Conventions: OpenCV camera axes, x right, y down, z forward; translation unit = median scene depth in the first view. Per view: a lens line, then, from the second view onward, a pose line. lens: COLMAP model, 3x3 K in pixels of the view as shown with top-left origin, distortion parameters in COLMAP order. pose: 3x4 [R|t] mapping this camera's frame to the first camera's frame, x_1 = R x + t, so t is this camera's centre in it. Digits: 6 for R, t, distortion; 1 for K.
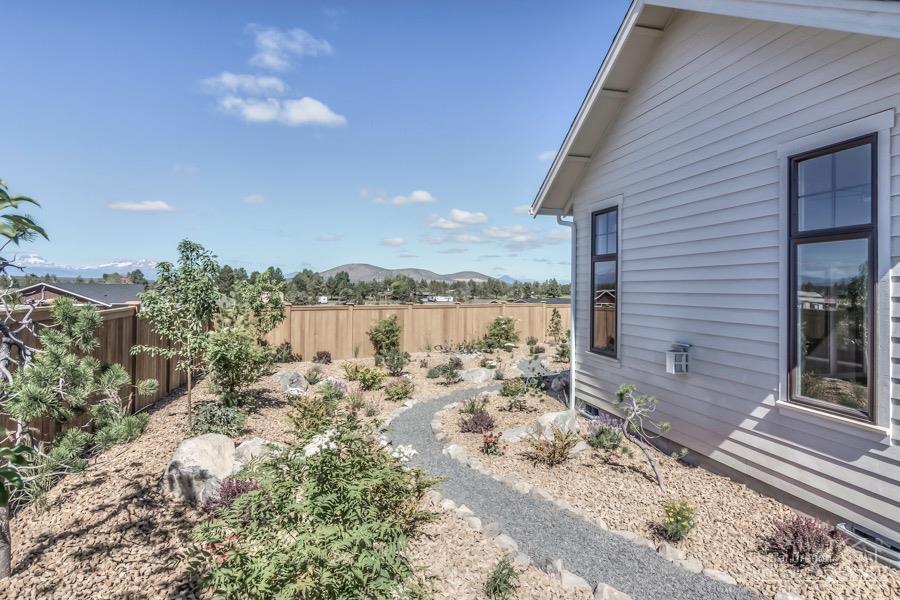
lens RADIAL K [[481.4, 0, 453.6], [0, 481.4, 281.7], [0, 0, 1]] dist [-0.001501, 0.000683]
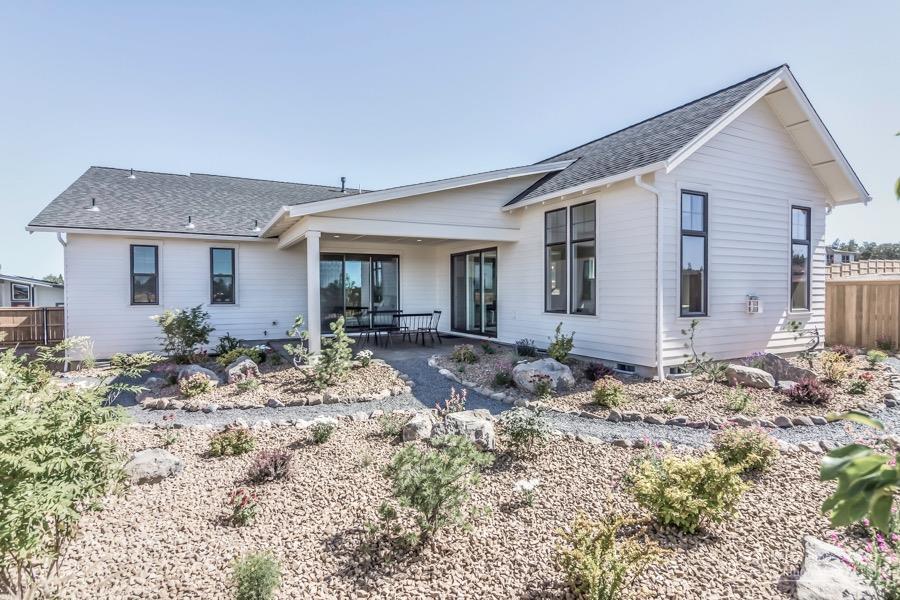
lens RADIAL K [[473.2, 0, 450.0], [0, 473.2, 300.0], [0, 0, 1]] dist [0.002206, 0.001246]
pose [[-0.228657, -0.022545, 0.973246, -0.740418], [-0.007236, 0.999744, 0.021459, 0.100690], [-0.973480, -0.002136, -0.228762, 2.028285]]
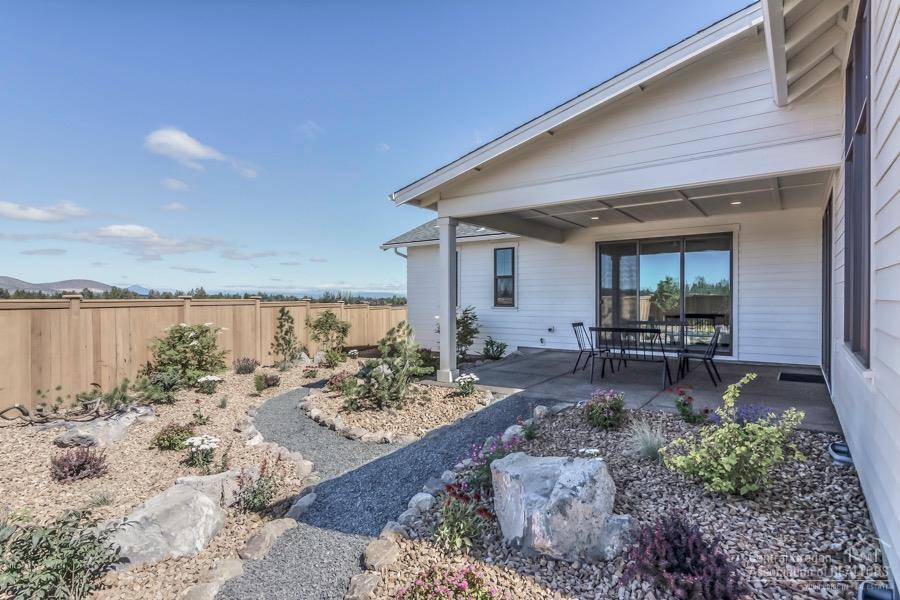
lens RADIAL K [[473.2, 0, 450.0], [0, 473.2, 300.0], [0, 0, 1]] dist [0.002206, 0.001246]
pose [[0.769104, -0.013157, 0.638988, -0.011251], [0.002350, 0.999840, 0.017759, 0.107618], [-0.639119, -0.012157, 0.769012, 1.223252]]
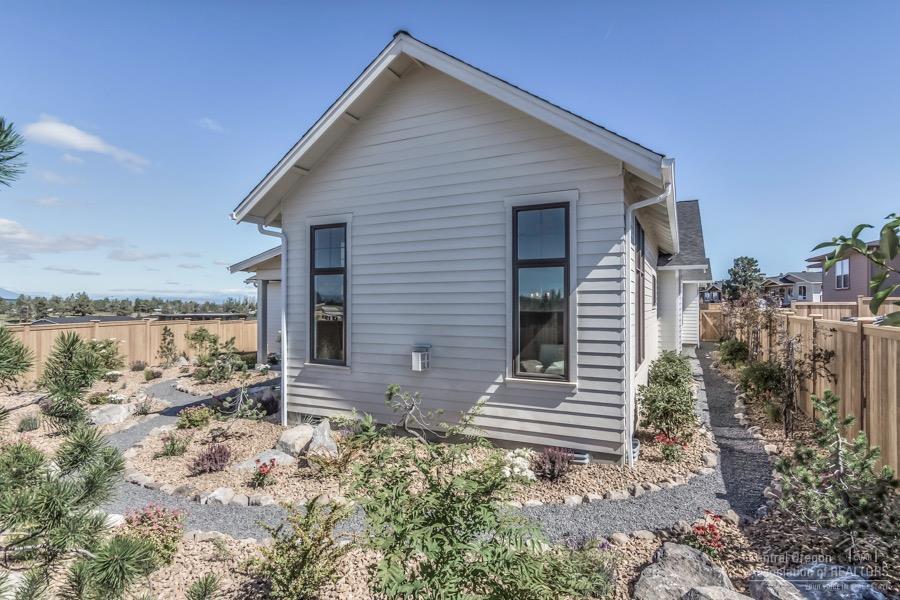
lens RADIAL K [[473.2, 0, 450.0], [0, 473.2, 300.0], [0, 0, 1]] dist [0.002206, 0.001246]
pose [[0.644938, -0.003921, 0.764225, -0.333418], [-0.001618, 0.999978, 0.006497, 0.006008], [-0.764233, -0.005427, 0.644917, 0.153627]]
